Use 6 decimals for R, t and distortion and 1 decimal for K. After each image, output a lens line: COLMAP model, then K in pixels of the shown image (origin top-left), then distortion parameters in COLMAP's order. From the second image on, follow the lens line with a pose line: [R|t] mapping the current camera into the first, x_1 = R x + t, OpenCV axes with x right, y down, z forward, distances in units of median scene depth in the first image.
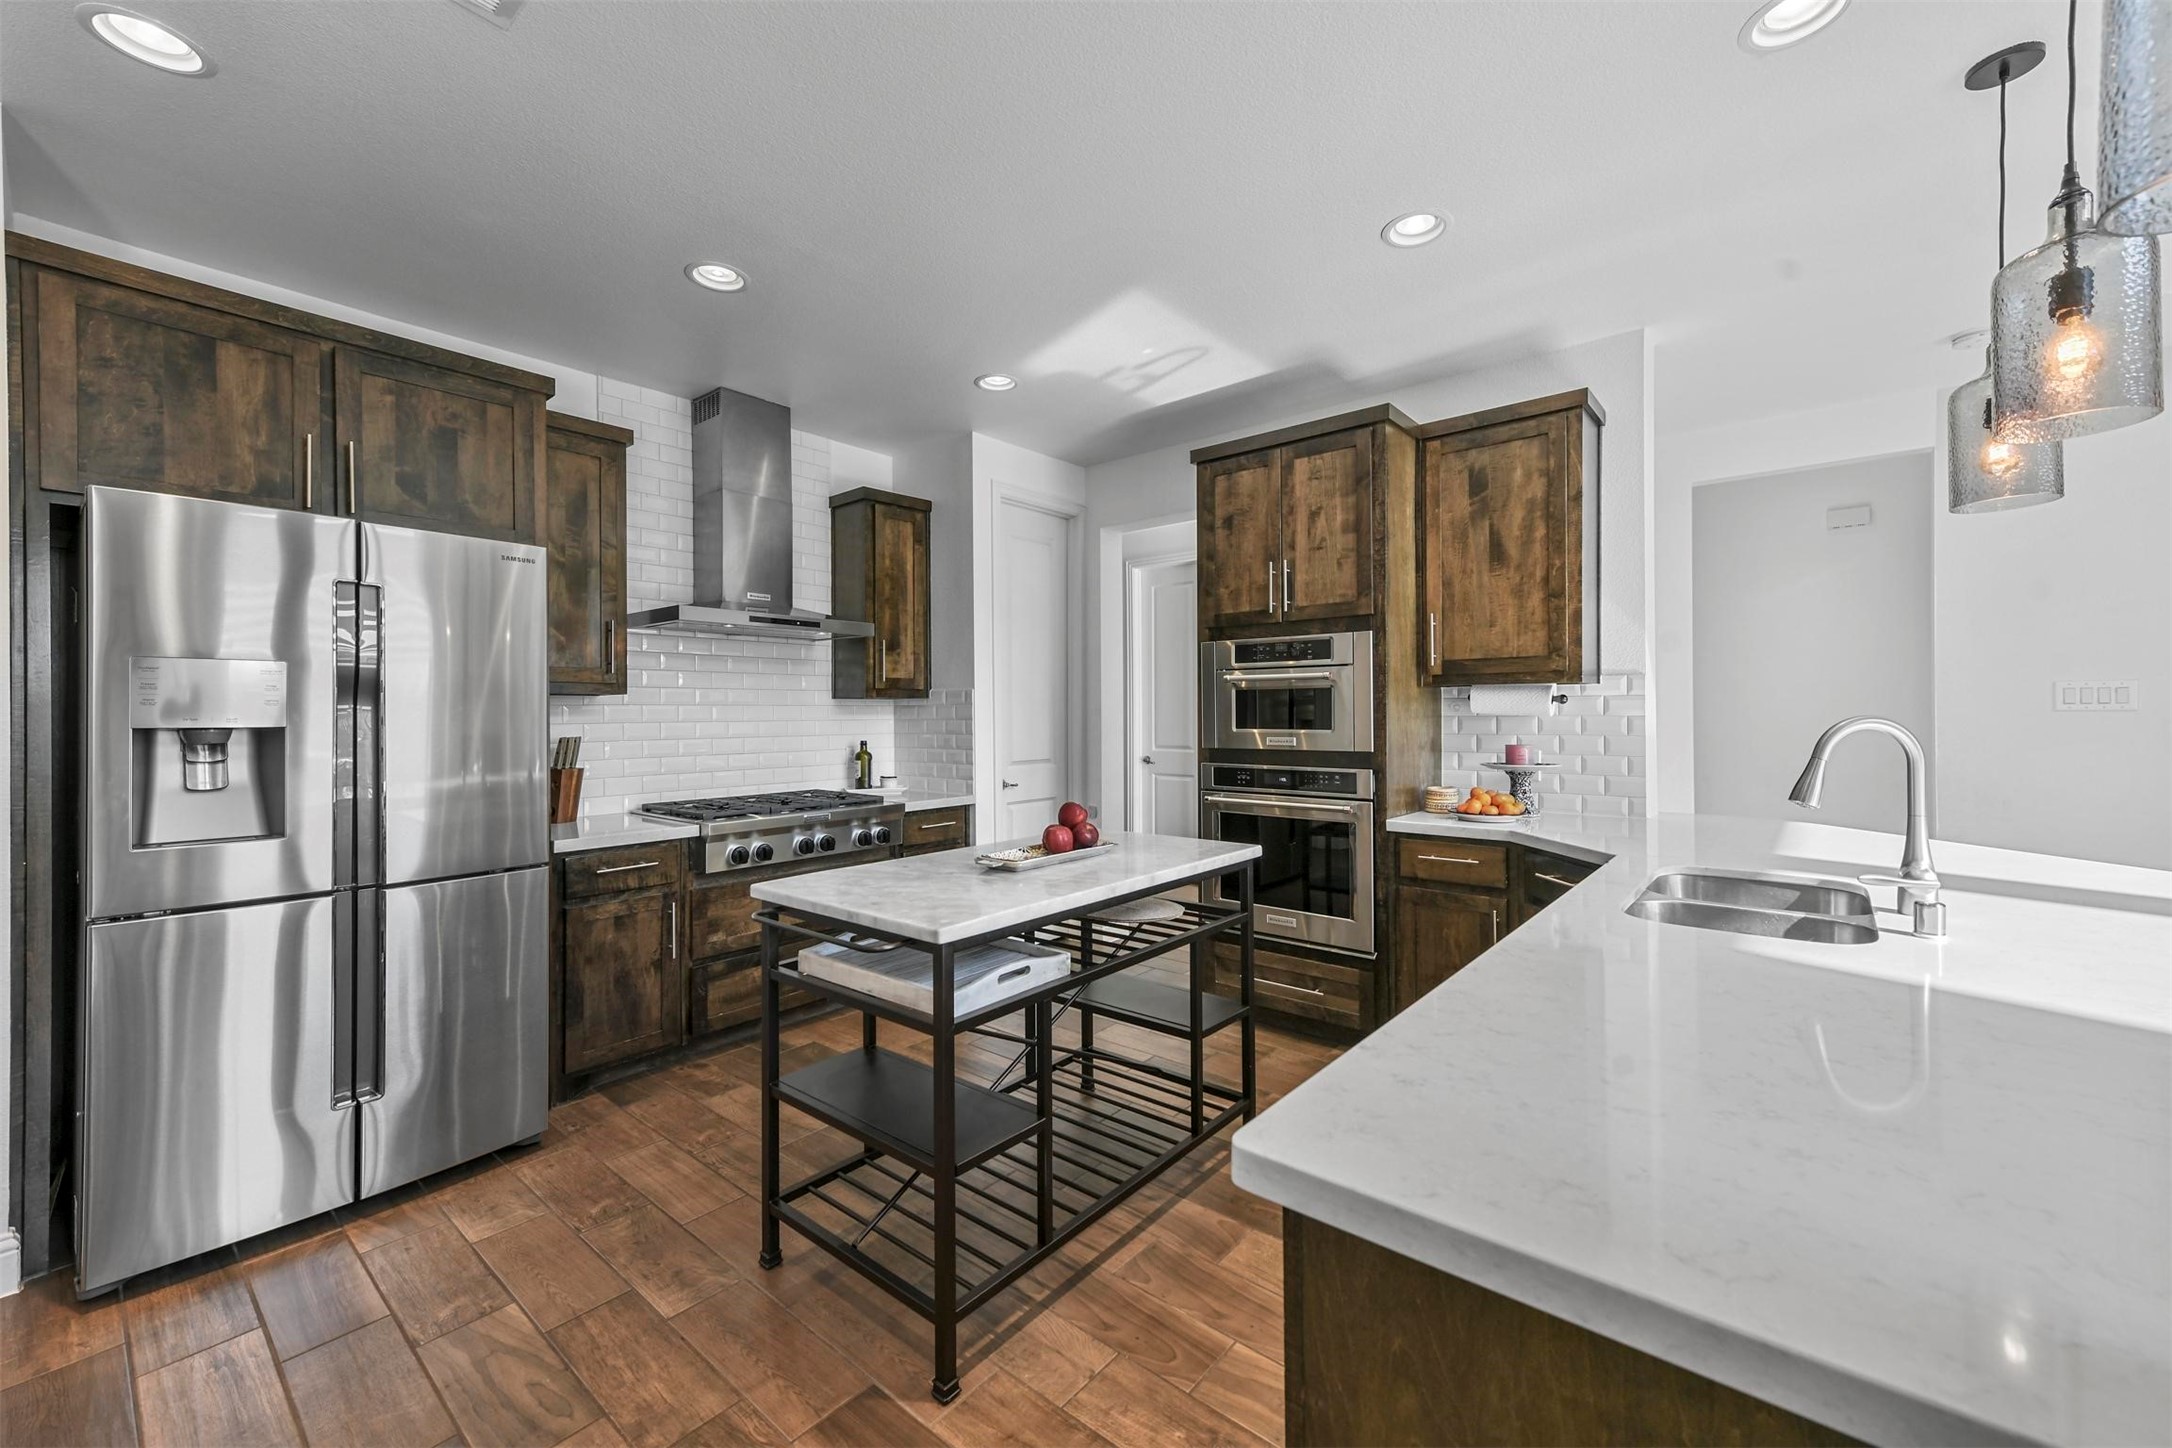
lens RADIAL K [[850.6, 0, 1074.4], [0, 850.6, 705.6], [0, 0, 1]] dist [0.017312, -0.000697]
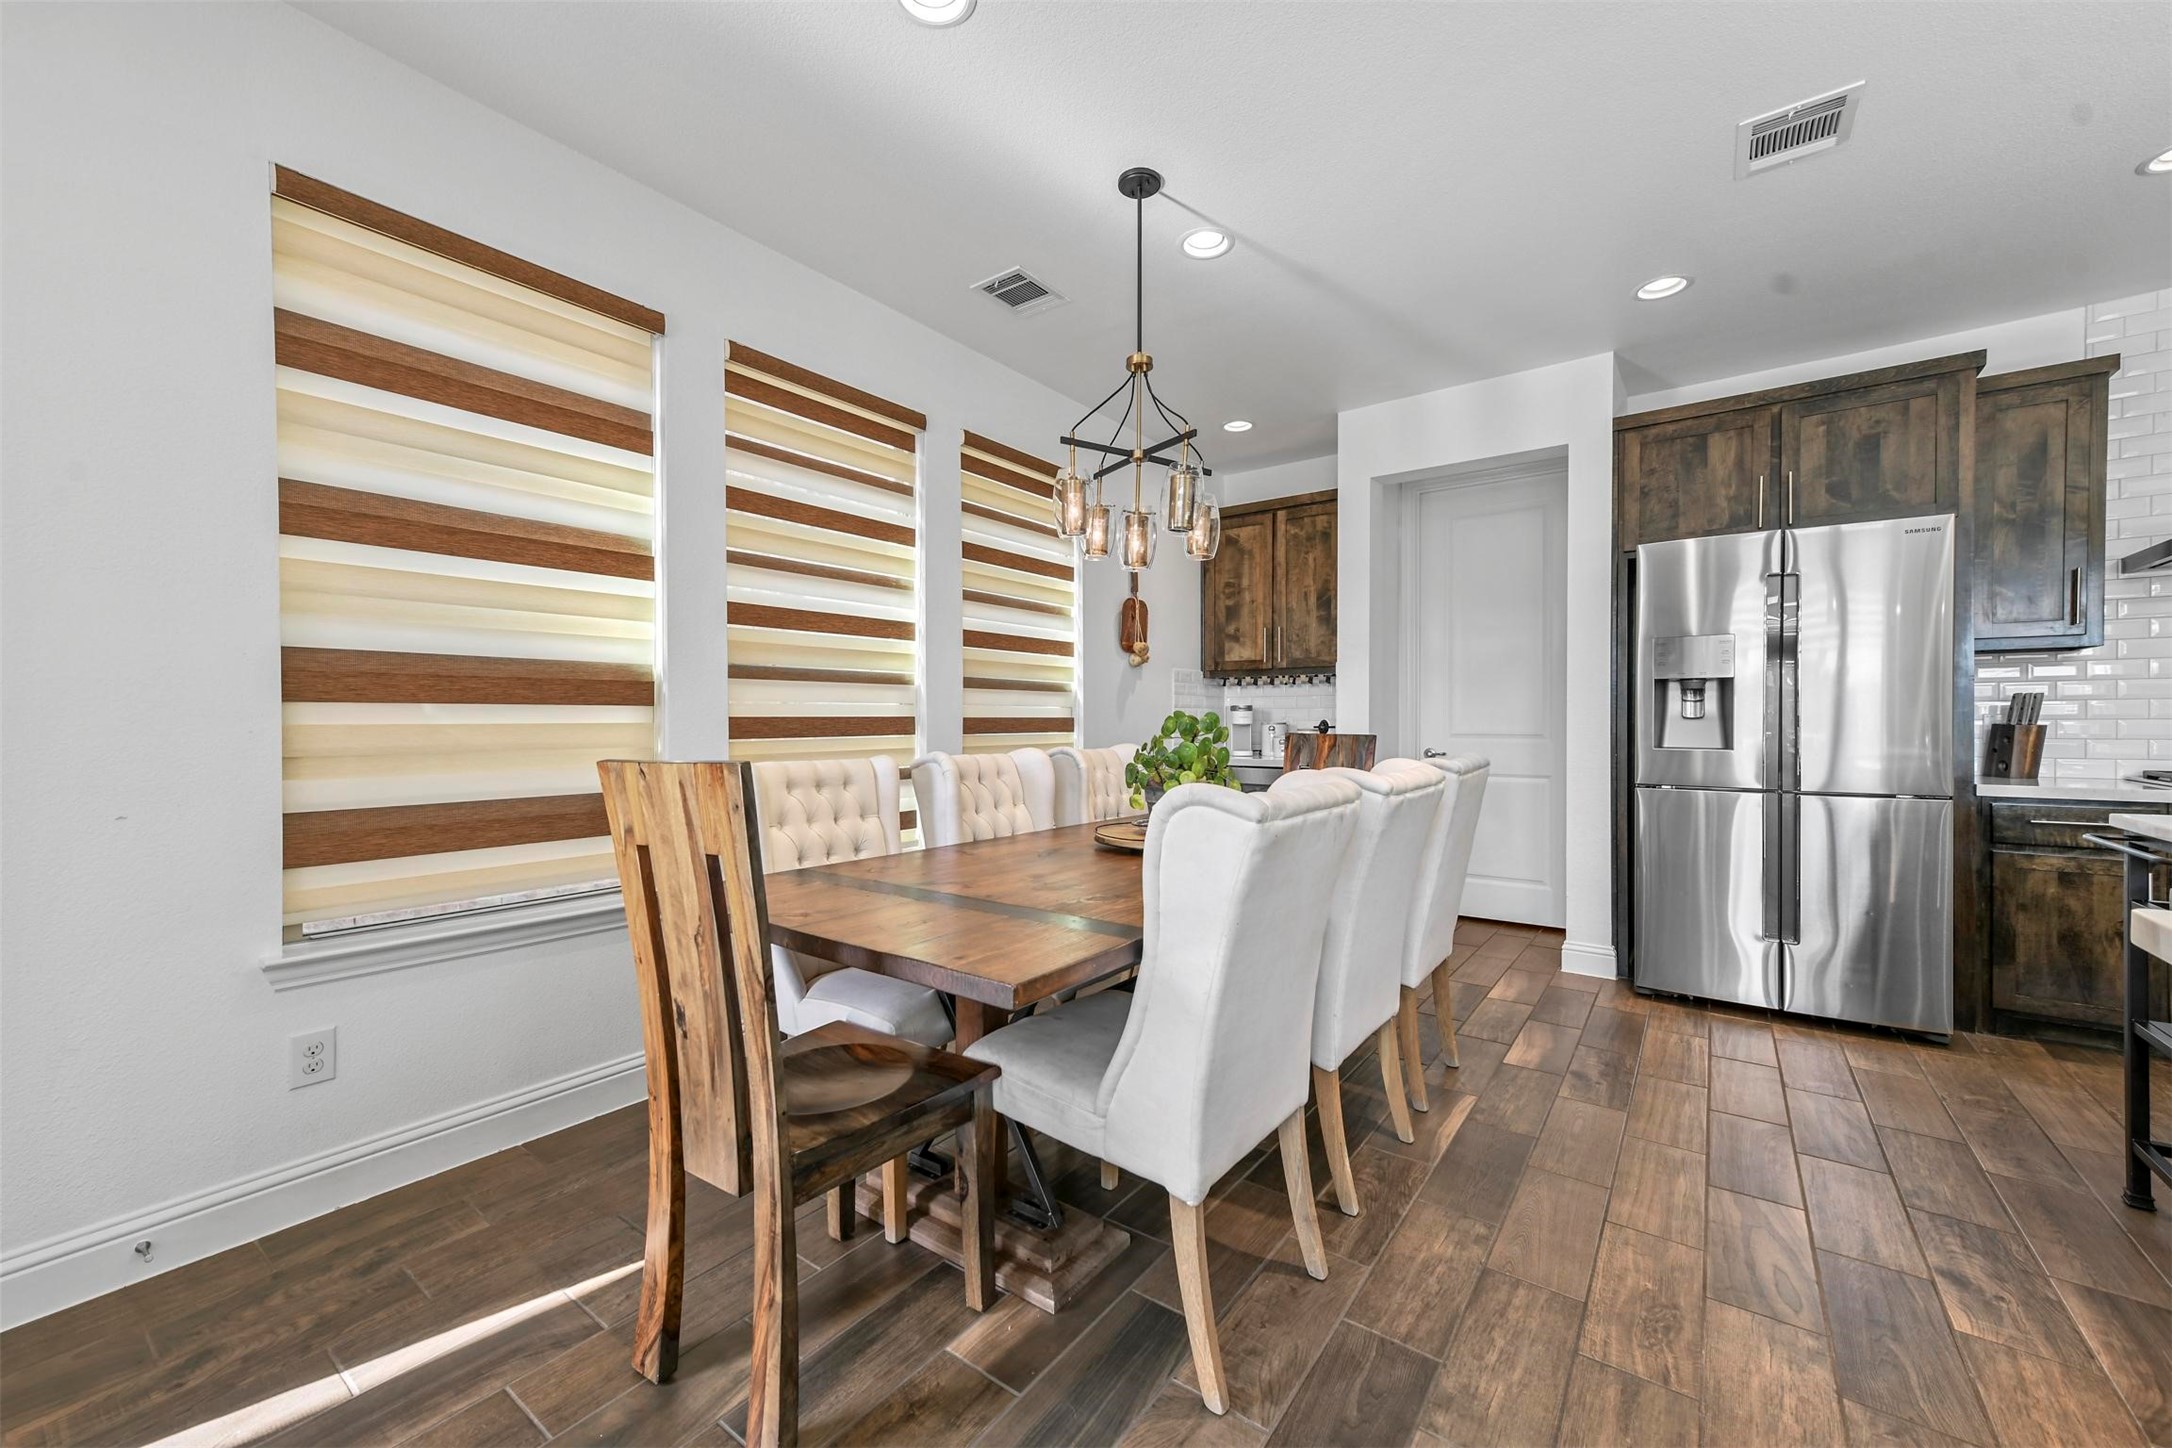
lens RADIAL K [[850.6, 0, 1089.9], [0, 850.6, 727.2], [0, 0, 1]] dist [0.017312, -0.000697]
pose [[0.060265, 0.011028, -0.998121, 0.471023], [0.002948, 0.999933, 0.011226, 0.082939], [0.998178, -0.003619, 0.060229, -0.199806]]
